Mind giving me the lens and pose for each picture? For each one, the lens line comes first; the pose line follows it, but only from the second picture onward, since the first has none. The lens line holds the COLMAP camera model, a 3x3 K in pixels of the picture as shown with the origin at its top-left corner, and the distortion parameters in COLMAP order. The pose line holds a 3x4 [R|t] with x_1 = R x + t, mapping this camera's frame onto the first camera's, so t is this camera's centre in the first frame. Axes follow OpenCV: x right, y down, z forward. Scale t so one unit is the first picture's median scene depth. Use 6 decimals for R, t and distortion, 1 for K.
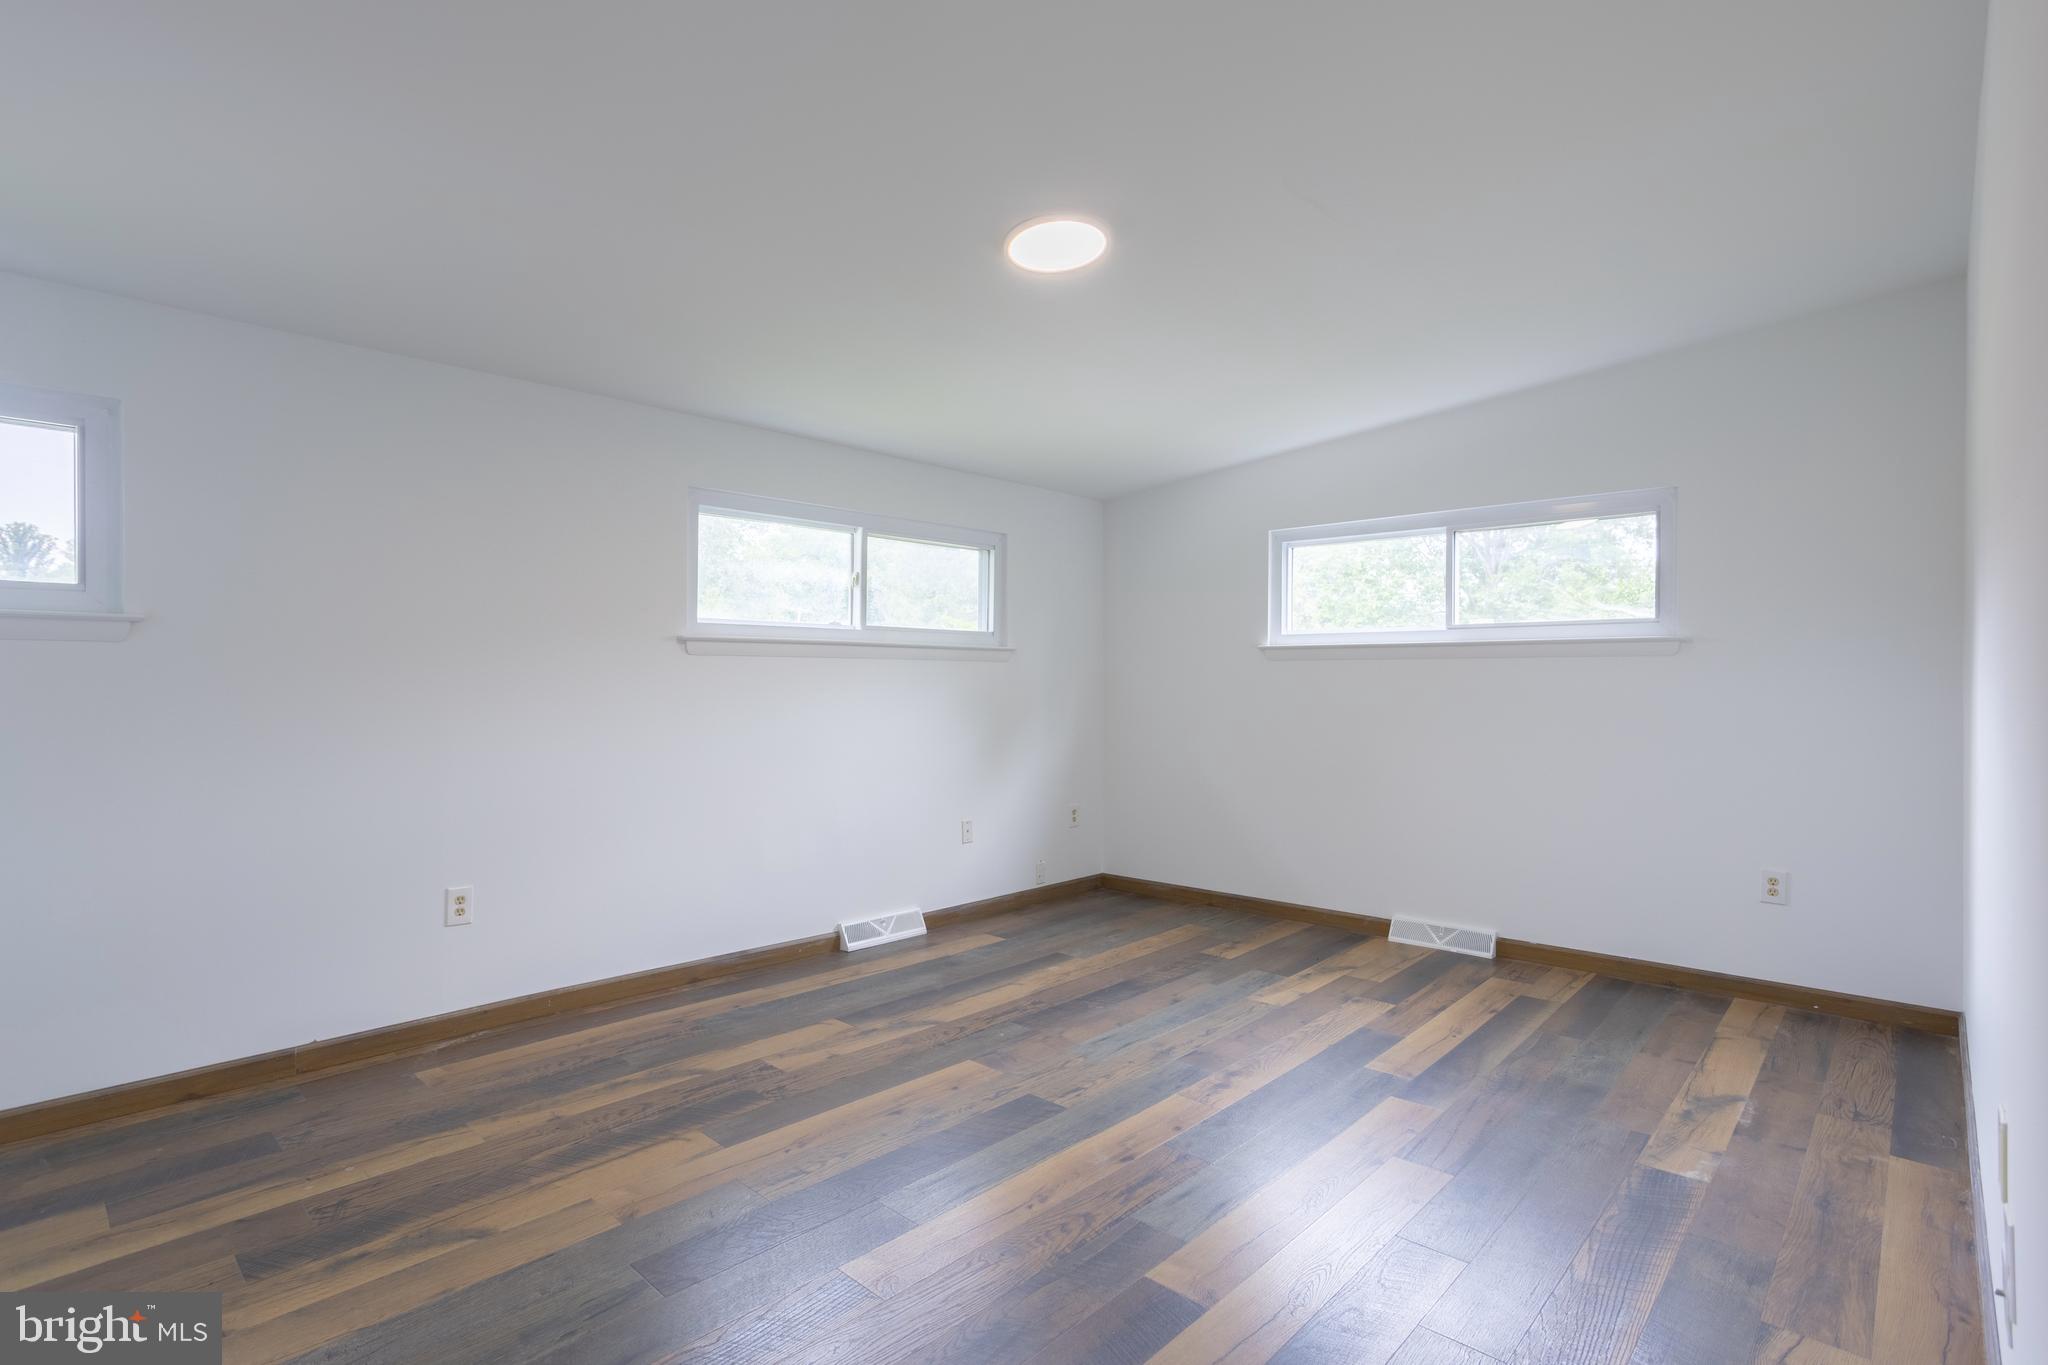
lens RADIAL K [[993.0, 0, 1024.8], [0, 993.0, 702.6], [0, 0, 1]] dist [-0.038856, 0.009408]
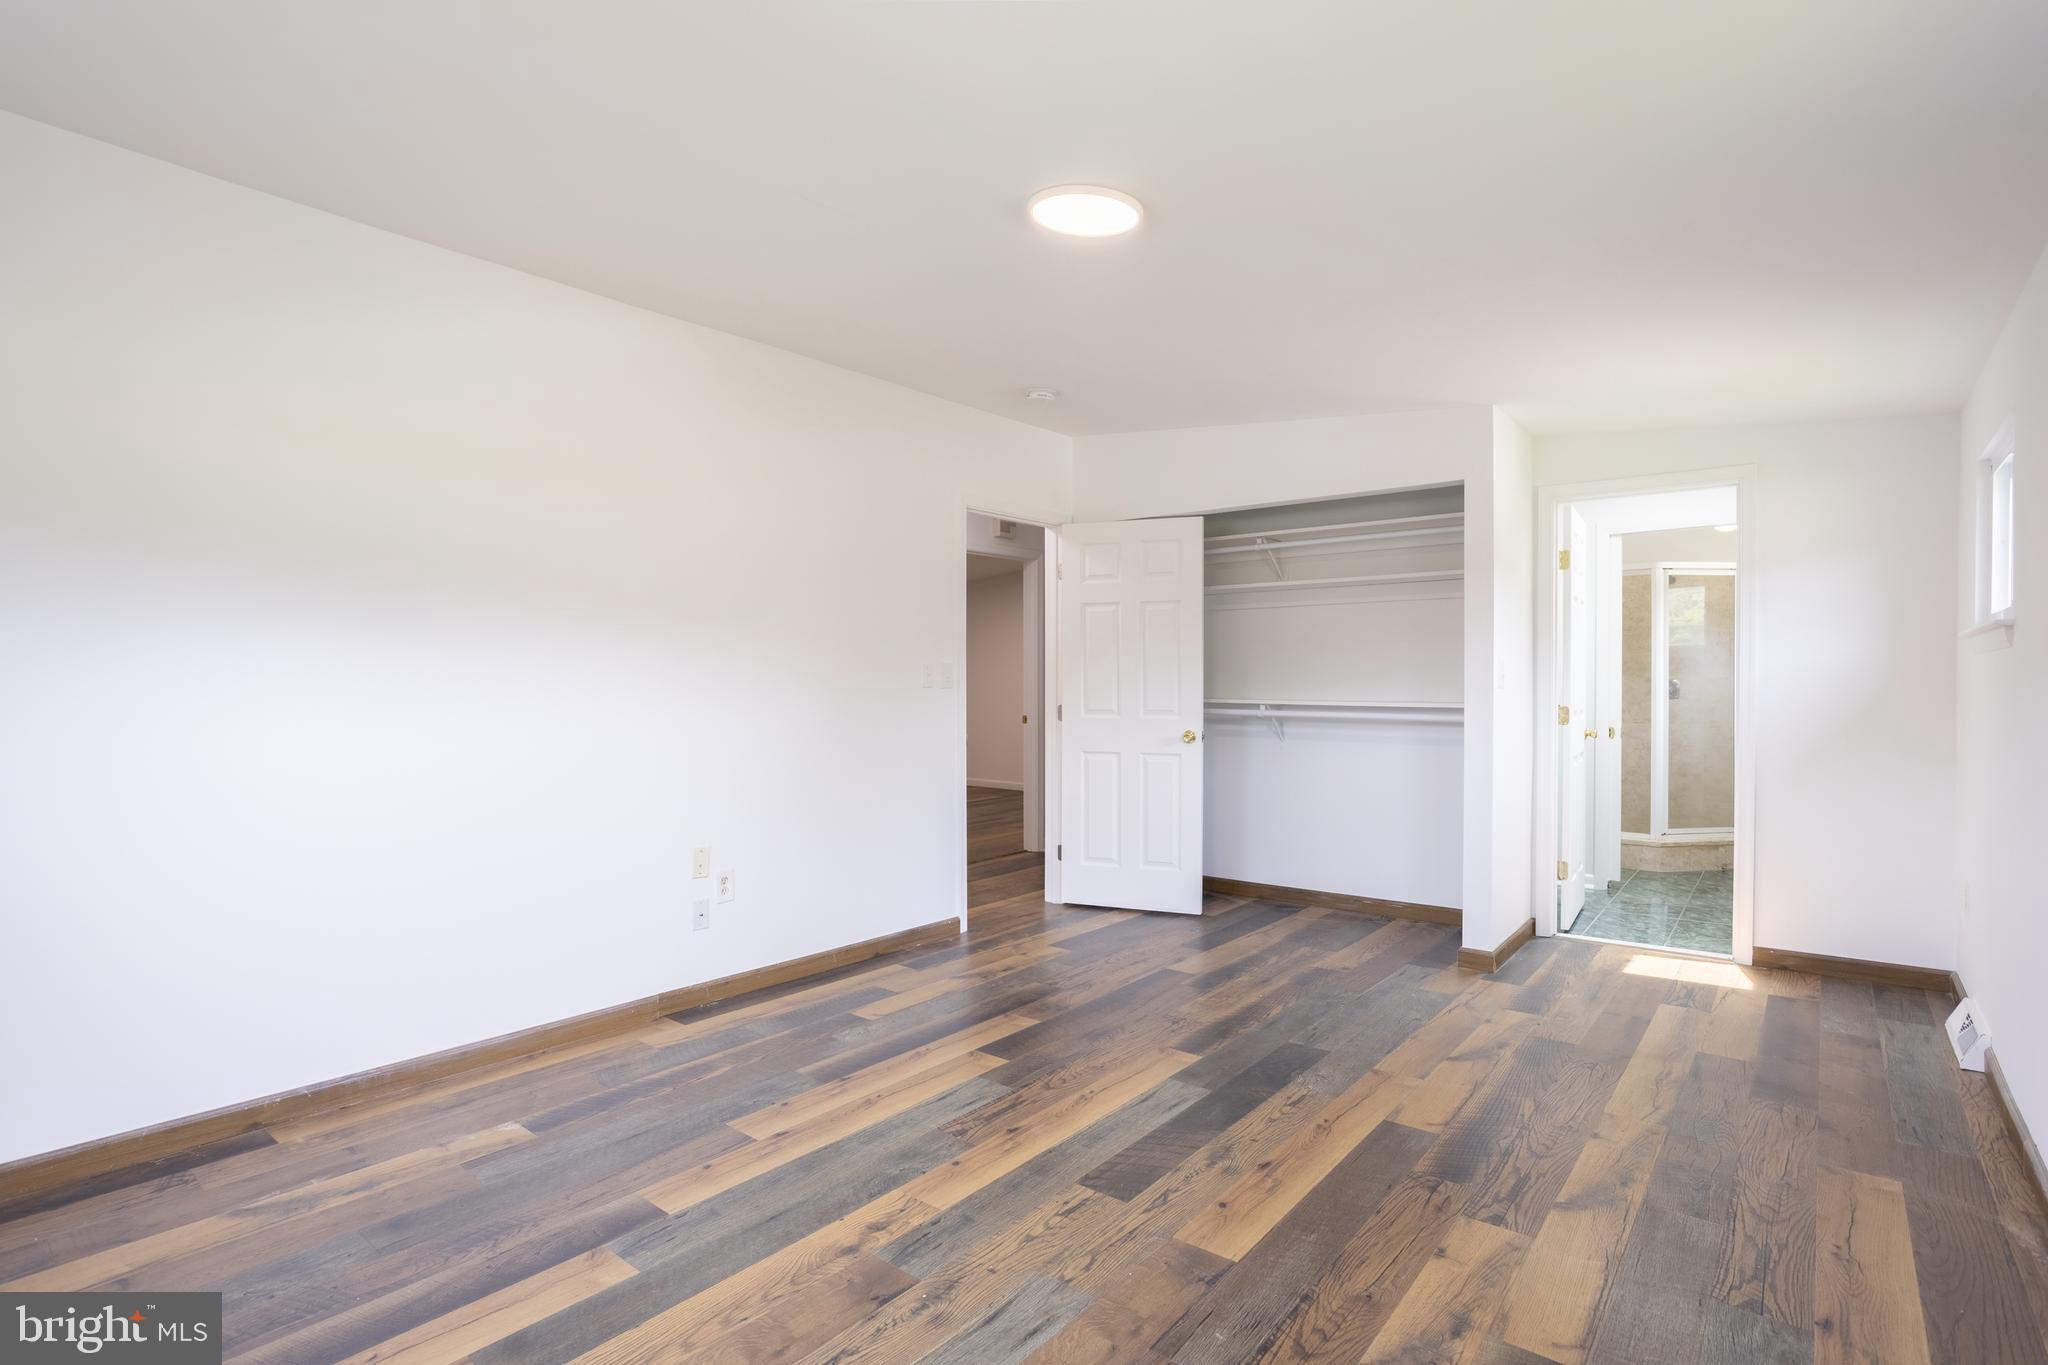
lens RADIAL K [[993.0, 0, 1021.9], [0, 993.0, 688.1], [0, 0, 1]] dist [-0.038856, 0.009408]
pose [[-0.998063, 0.001328, -0.062198, 0.124355], [0.000001, 0.999772, 0.021332, -0.034049], [0.062213, 0.021291, -0.997836, 1.599928]]
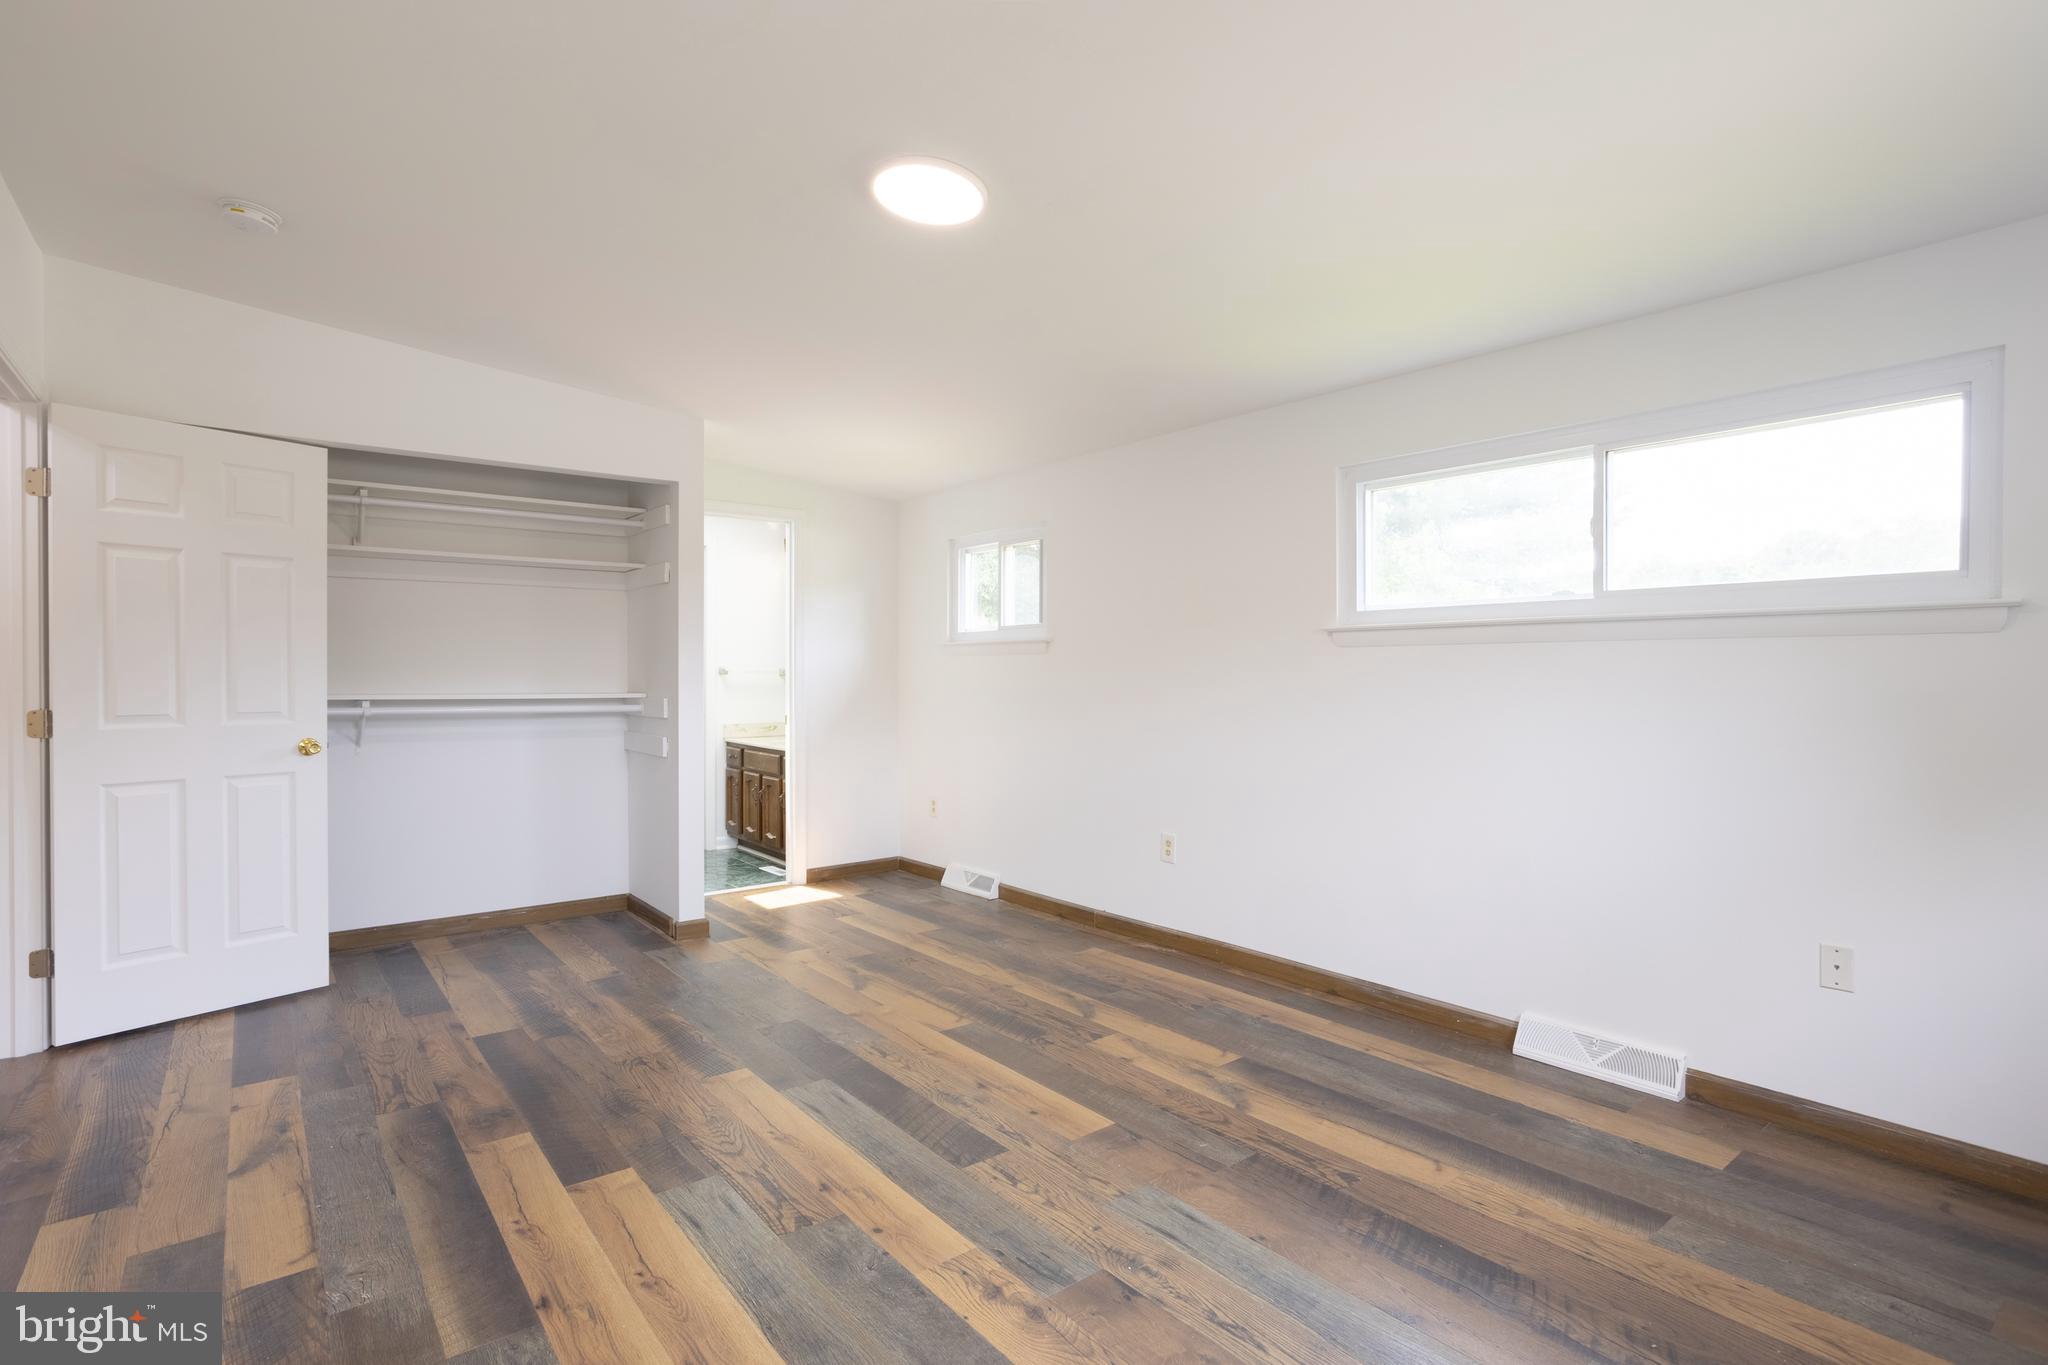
lens RADIAL K [[993.0, 0, 1029.4], [0, 993.0, 682.4], [0, 0, 1]] dist [-0.038856, 0.009408]
pose [[-0.140011, 0.007469, -0.990122, 0.771556], [-0.017244, 0.999802, 0.009980, -0.023008], [0.990000, 0.018471, -0.139855, 1.016786]]
